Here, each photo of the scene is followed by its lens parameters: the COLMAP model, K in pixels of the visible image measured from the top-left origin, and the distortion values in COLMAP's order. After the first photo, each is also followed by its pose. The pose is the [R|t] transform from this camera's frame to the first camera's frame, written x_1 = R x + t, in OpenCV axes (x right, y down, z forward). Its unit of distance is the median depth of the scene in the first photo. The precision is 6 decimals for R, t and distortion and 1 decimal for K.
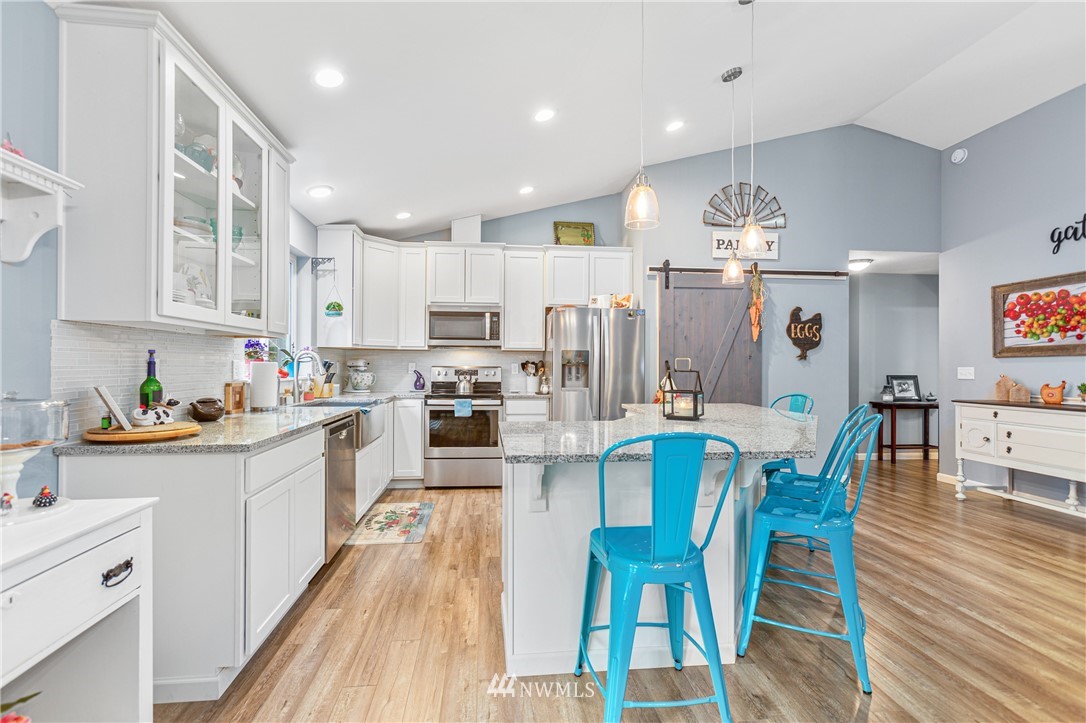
lens RADIAL K [[495.6, 0, 543.0], [0, 495.6, 361.5], [0, 0, 1]] dist [-0.003909, 0.011277]
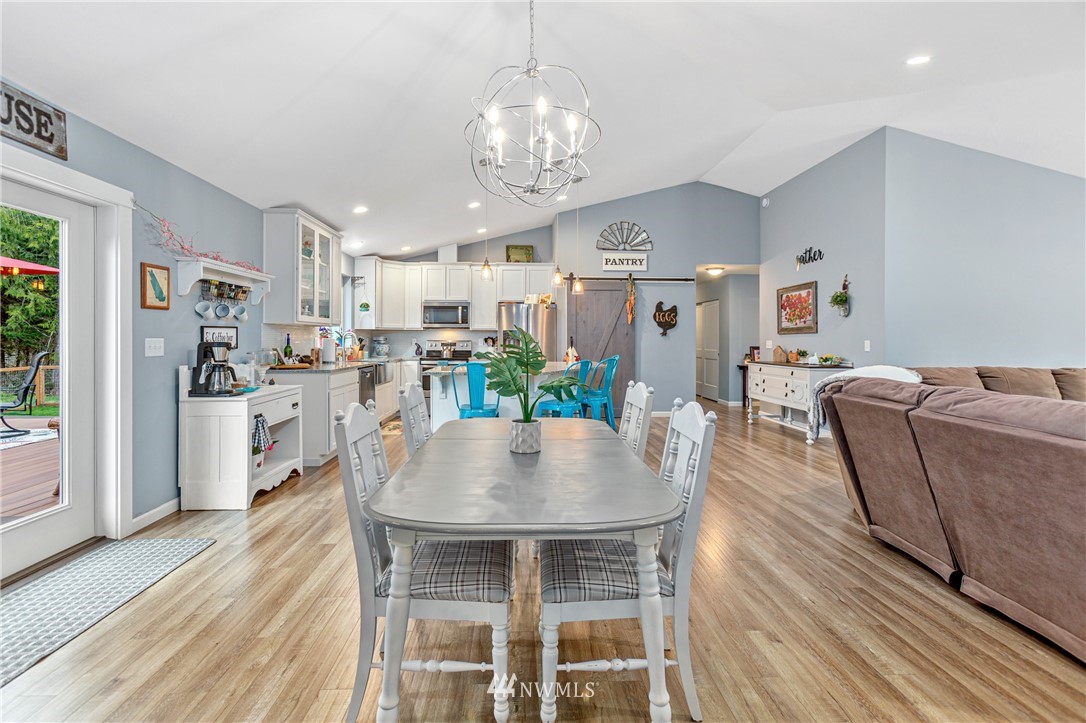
lens RADIAL K [[482.6, 0, 540.8], [0, 482.6, 337.8], [0, 0, 1]] dist [-0.001315, 0.000262]
pose [[0.998290, -0.001571, -0.058435, 0.238202], [0.001800, 0.999991, 0.003864, -0.004262], [0.058428, -0.003962, 0.998284, -0.527915]]
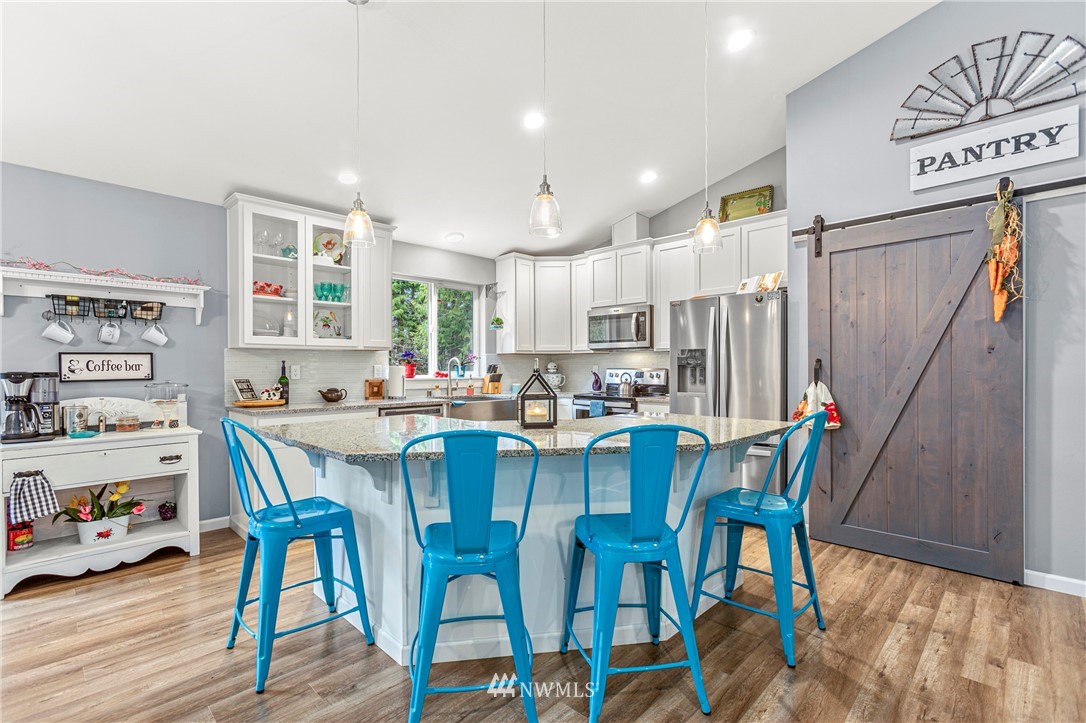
lens RADIAL K [[494.9, 0, 534.7], [0, 494.9, 372.1], [0, 0, 1]] dist [0.005622, 0.000819]
pose [[0.625312, 0.001134, -0.780374, 0.537716], [0.011780, 0.999871, 0.010892, 0.004437], [0.780286, -0.016003, 0.625218, 0.240849]]
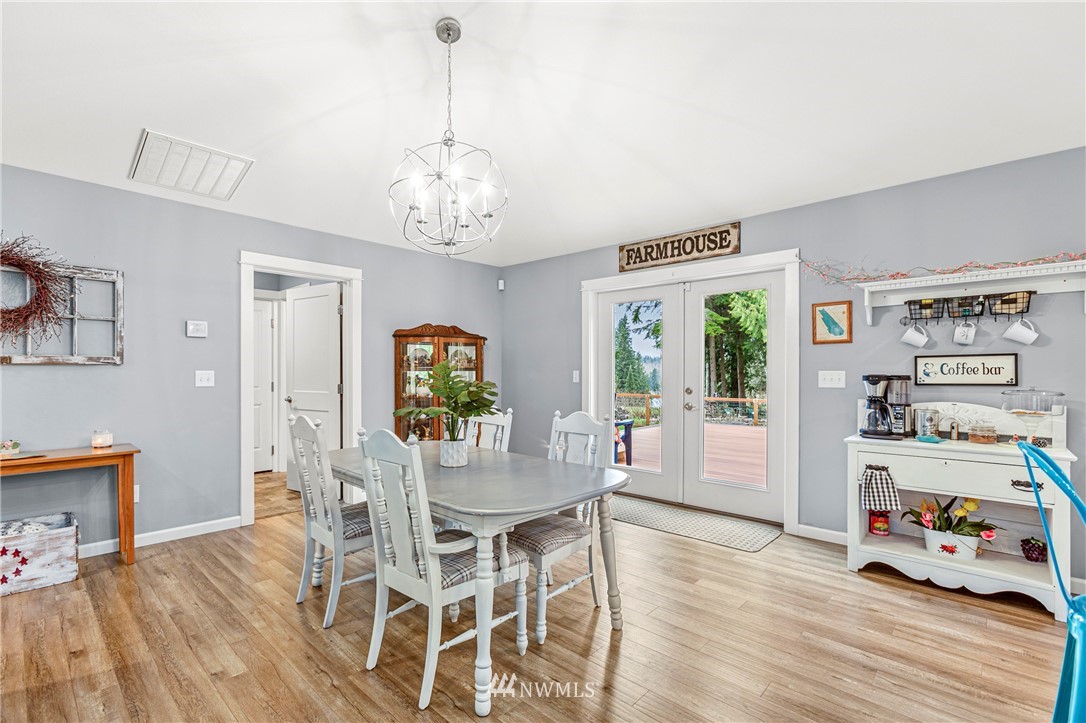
lens RADIAL K [[494.5, 0, 527.8], [0, 494.5, 372.2], [0, 0, 1]] dist [-0.002325, 0.004257]
pose [[-0.764521, -0.004112, -0.644586, 0.470048], [0.000324, 0.999977, -0.006762, 0.004453], [0.644599, -0.005379, -0.764502, 0.330156]]
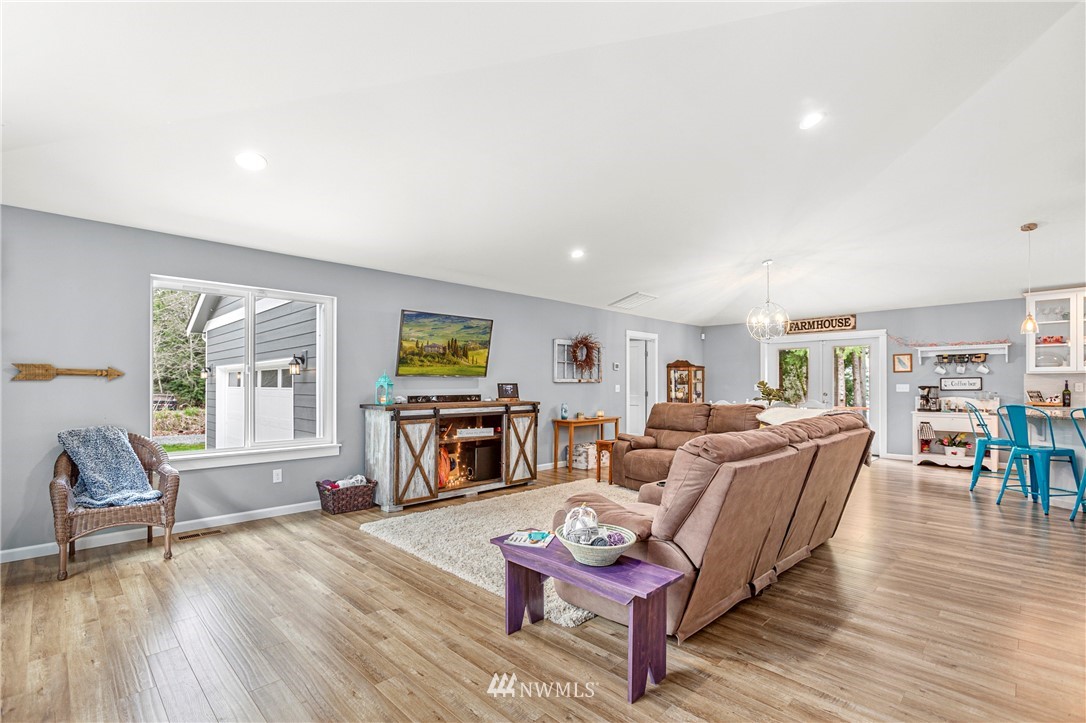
lens RADIAL K [[491.0, 0, 523.3], [0, 491.0, 382.8], [0, 0, 1]] dist [-0.000827, 0.000818]
pose [[-0.791353, -0.004462, -0.611344, 1.614386], [0.002671, 0.999939, -0.010755, 0.006900], [0.611354, -0.010144, -0.791292, 0.574671]]
